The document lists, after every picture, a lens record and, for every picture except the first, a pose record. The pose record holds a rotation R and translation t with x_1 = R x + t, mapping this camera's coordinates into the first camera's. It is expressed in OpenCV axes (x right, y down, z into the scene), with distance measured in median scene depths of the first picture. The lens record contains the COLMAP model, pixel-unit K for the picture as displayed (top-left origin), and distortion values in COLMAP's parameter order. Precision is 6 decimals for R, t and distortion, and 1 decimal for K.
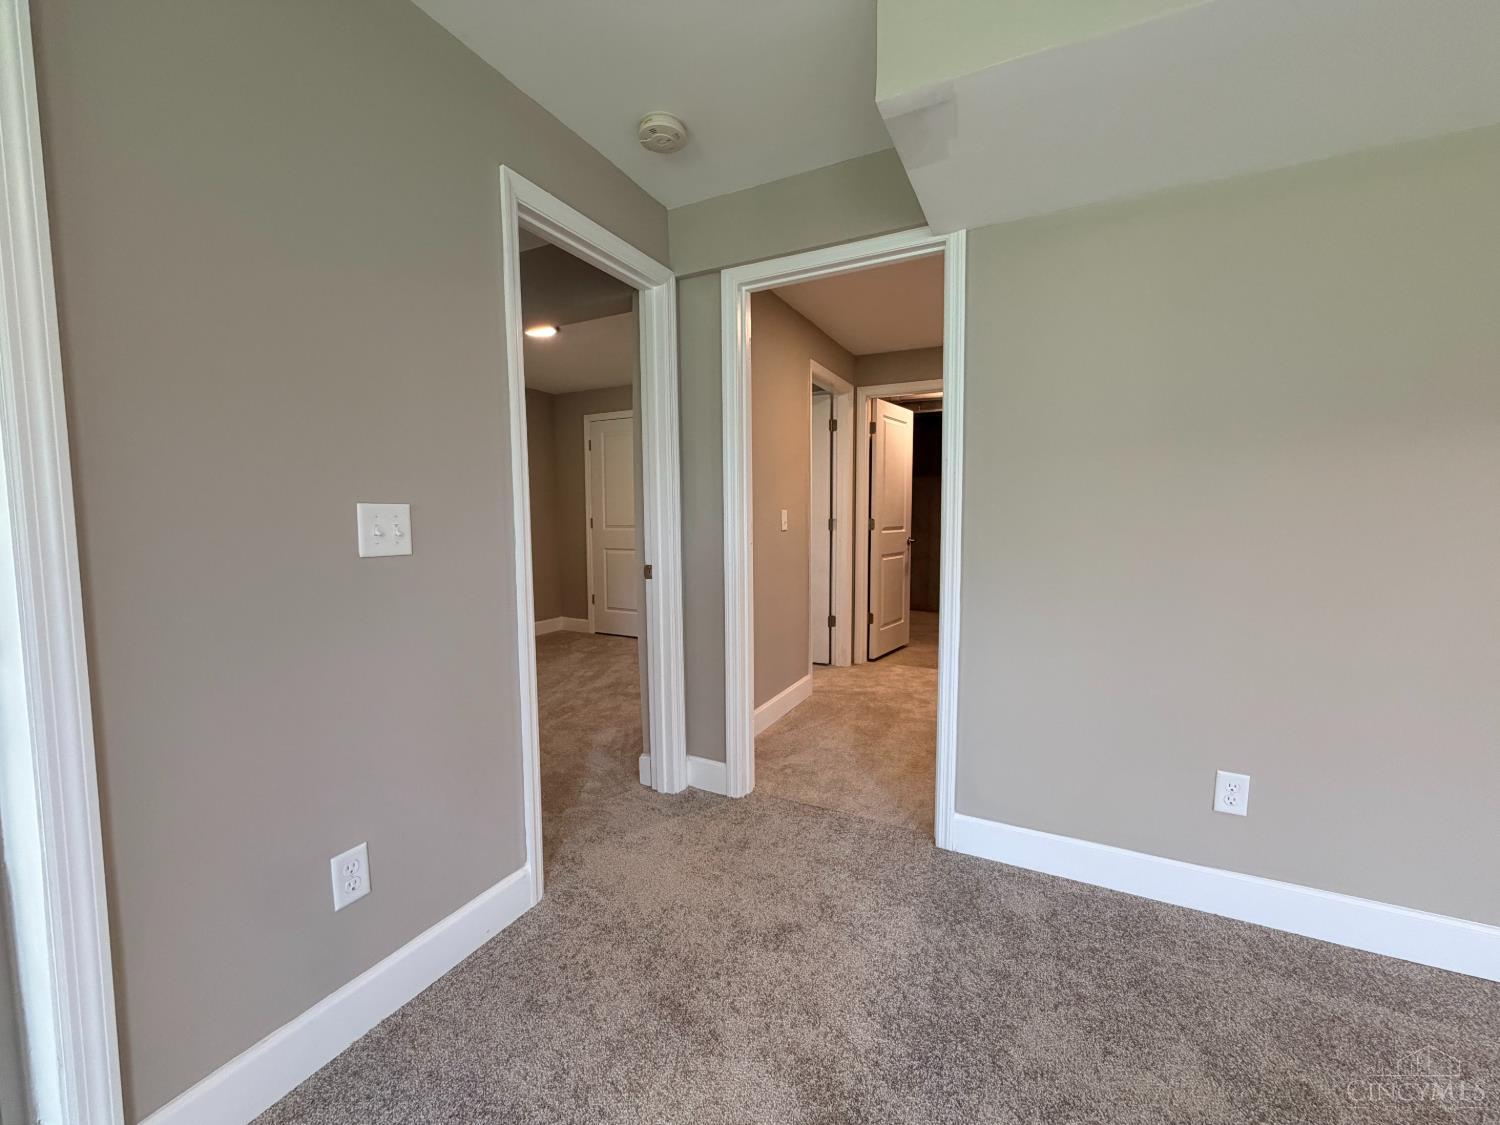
lens RADIAL K [[599.9, 0, 744.1], [0, 599.9, 560.6], [0, 0, 1]] dist [0.000510, 0.000139]
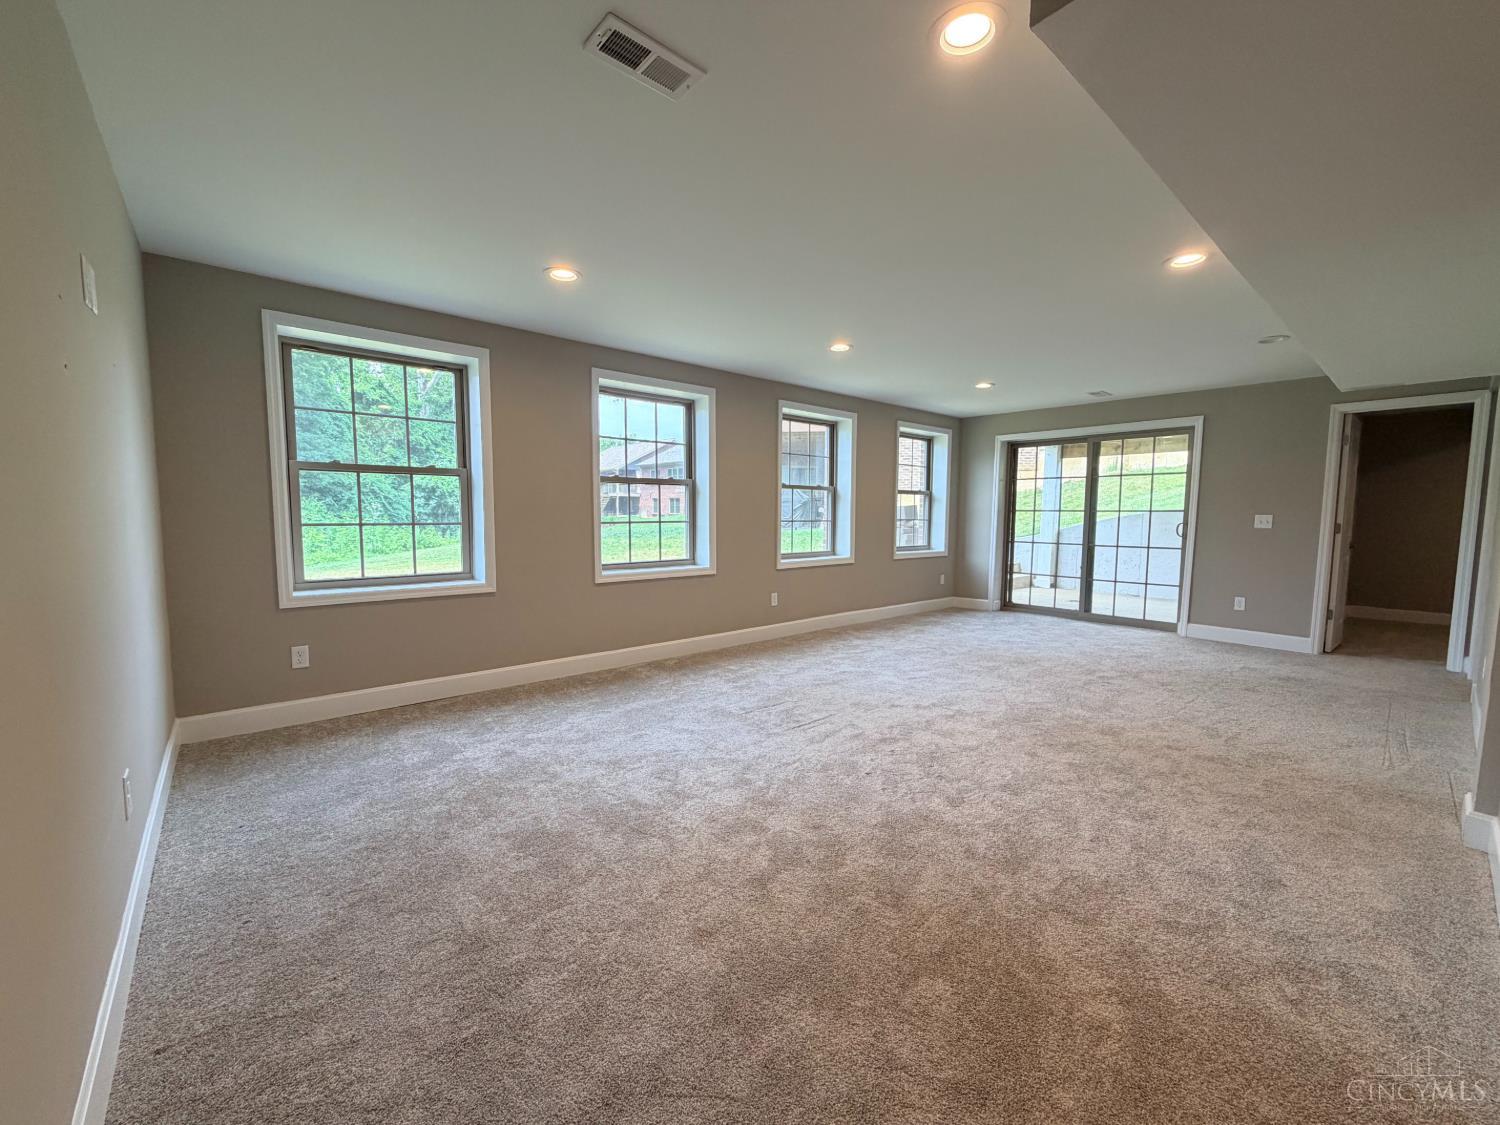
lens RADIAL K [[599.9, 0, 744.1], [0, 599.9, 560.6], [0, 0, 1]] dist [0.000510, 0.000139]
pose [[-0.378487, 0.080116, -0.922133, 2.372933], [-0.079708, 0.989725, 0.118705, 0.003196], [0.922168, 0.118429, -0.368212, -0.356431]]
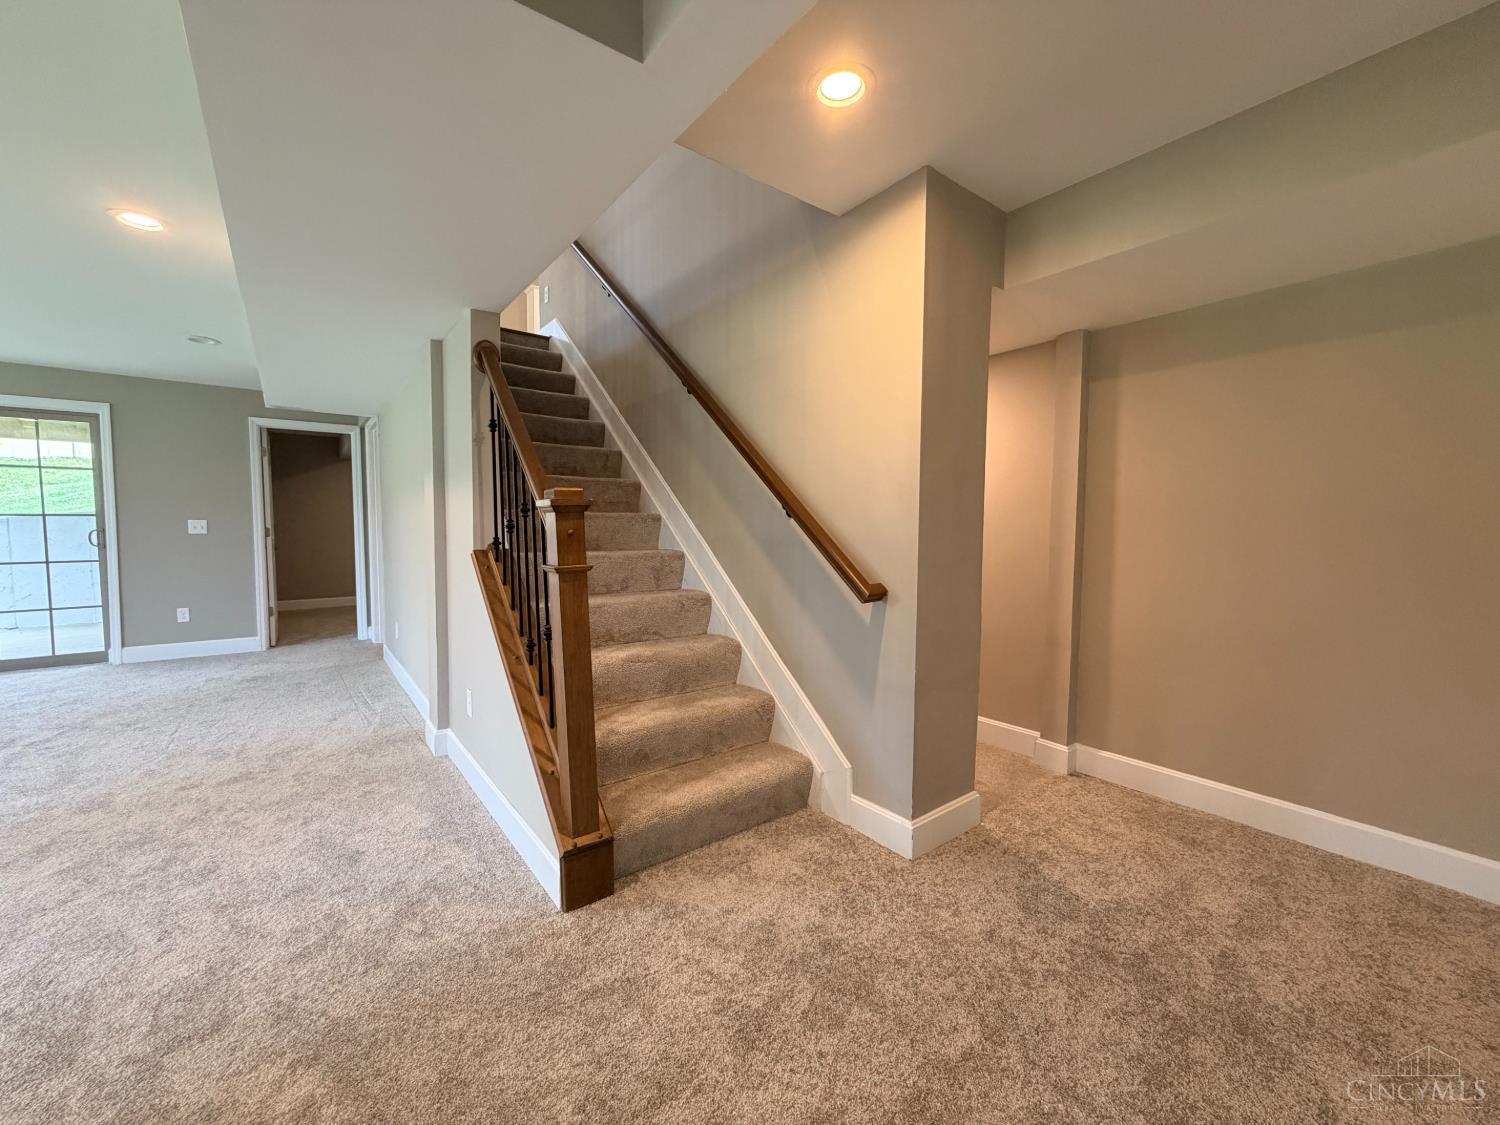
lens RADIAL K [[599.9, 0, 744.1], [0, 599.9, 560.6], [0, 0, 1]] dist [0.000510, 0.000139]
pose [[0.900650, 0.039224, -0.432772, 2.280311], [-0.047568, 0.998832, -0.008466, 0.015929], [0.431934, 0.028211, 0.901464, -0.501930]]
